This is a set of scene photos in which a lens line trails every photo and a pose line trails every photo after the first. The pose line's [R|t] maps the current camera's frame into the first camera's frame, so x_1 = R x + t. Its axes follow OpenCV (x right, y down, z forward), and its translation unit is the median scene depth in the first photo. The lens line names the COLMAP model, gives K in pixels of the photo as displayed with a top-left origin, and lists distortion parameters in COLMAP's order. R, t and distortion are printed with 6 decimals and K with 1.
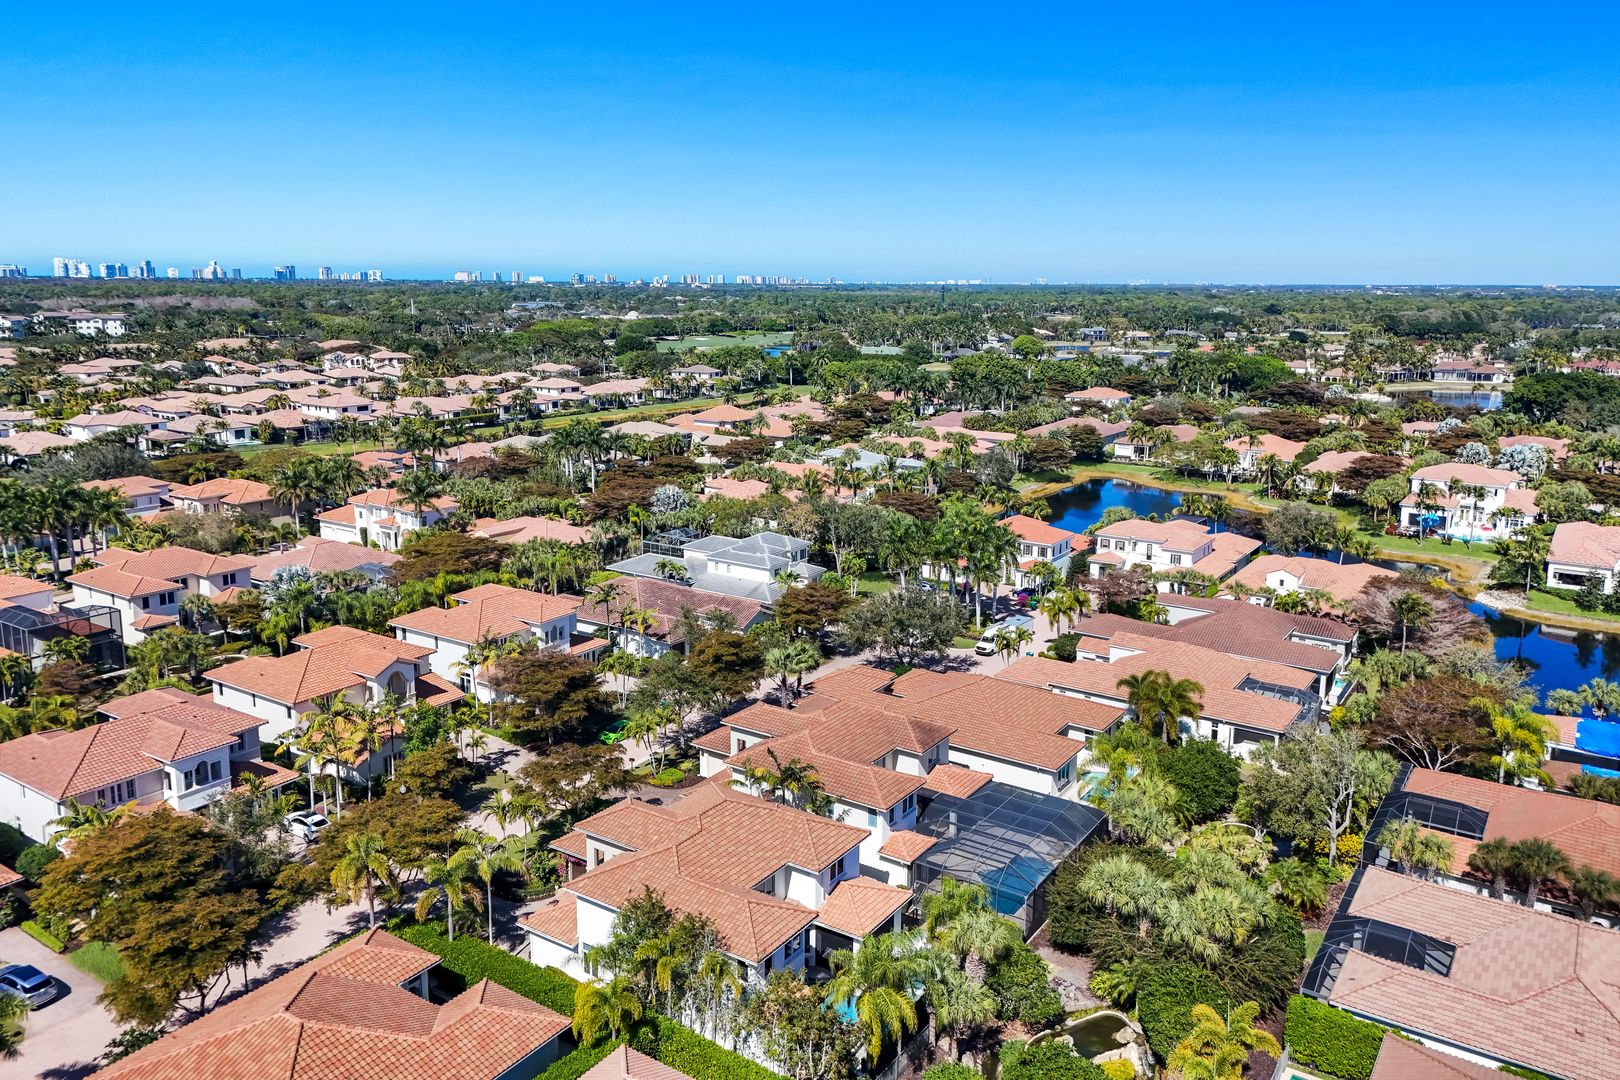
lens RADIAL K [[1184.5, 0, 812.7], [0, 1184.5, 493.0], [0, 0, 1]] dist [0.089381, -0.094882]
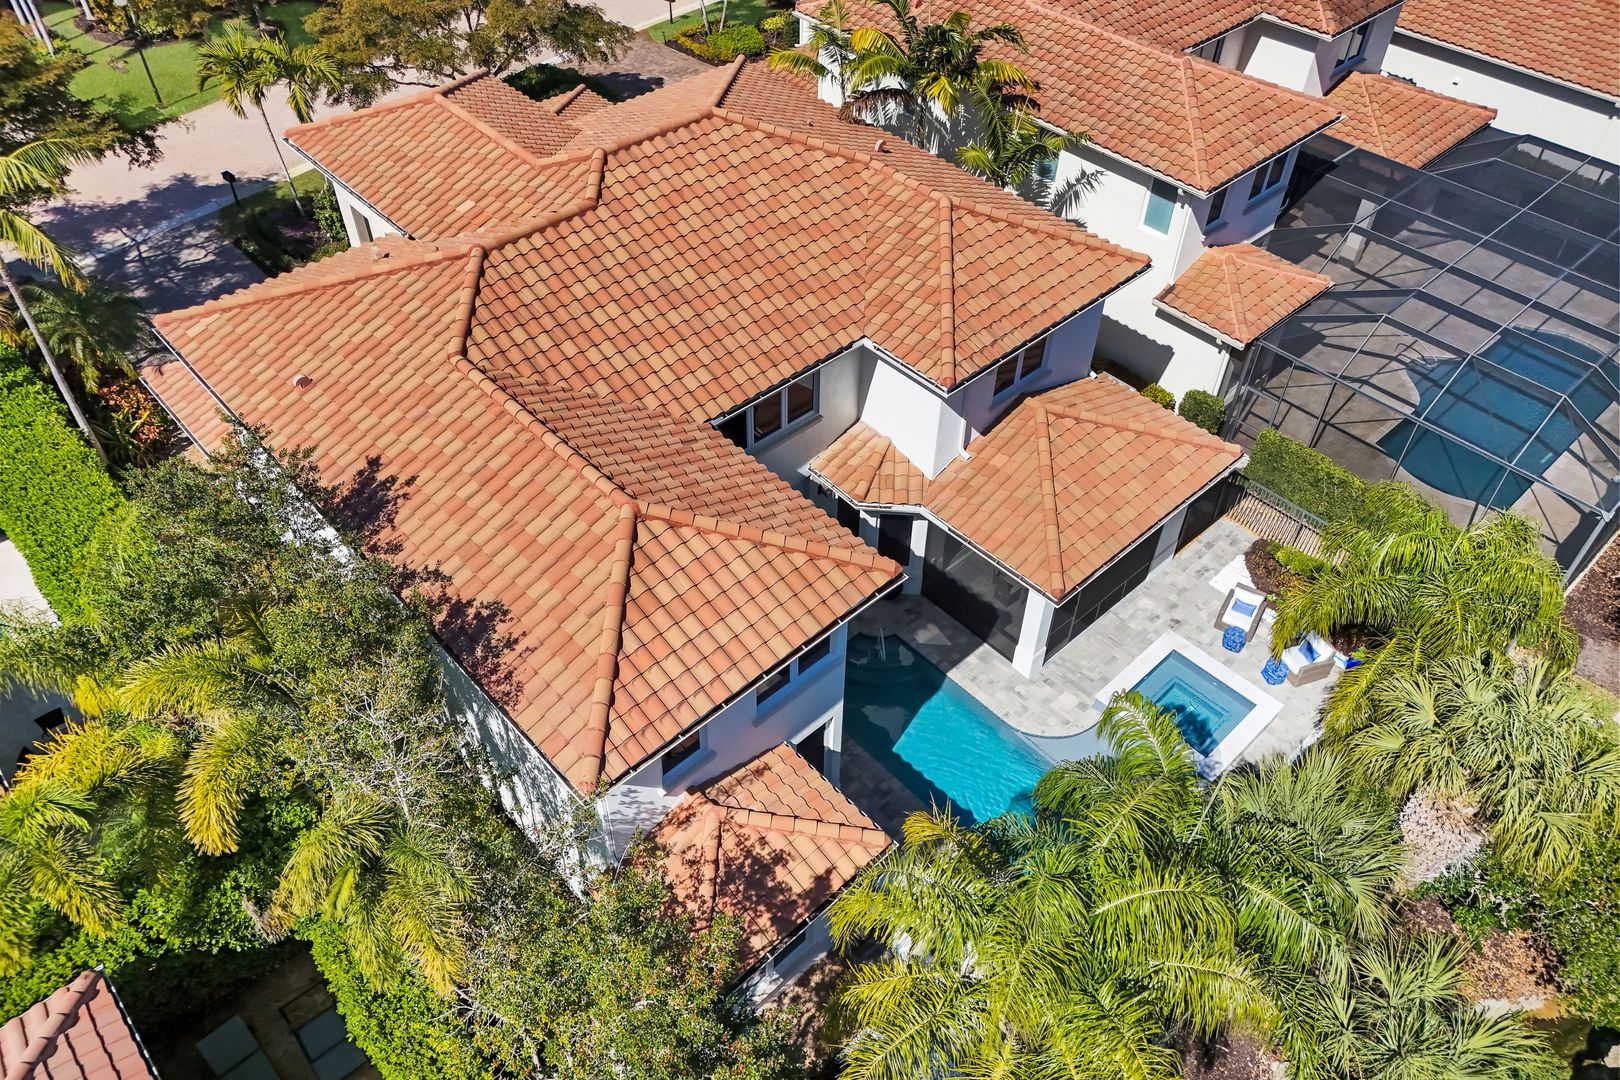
lens RADIAL K [[1199.3, 0, 809.5], [0, 1199.3, 502.6], [0, 0, 1]] dist [0.078514, -0.073580]
pose [[0.973315, 0.166975, -0.157407, 0.020201], [-0.053358, 0.831829, 0.552461, 0.152185], [0.223183, -0.529320, 0.818541, 0.633561]]
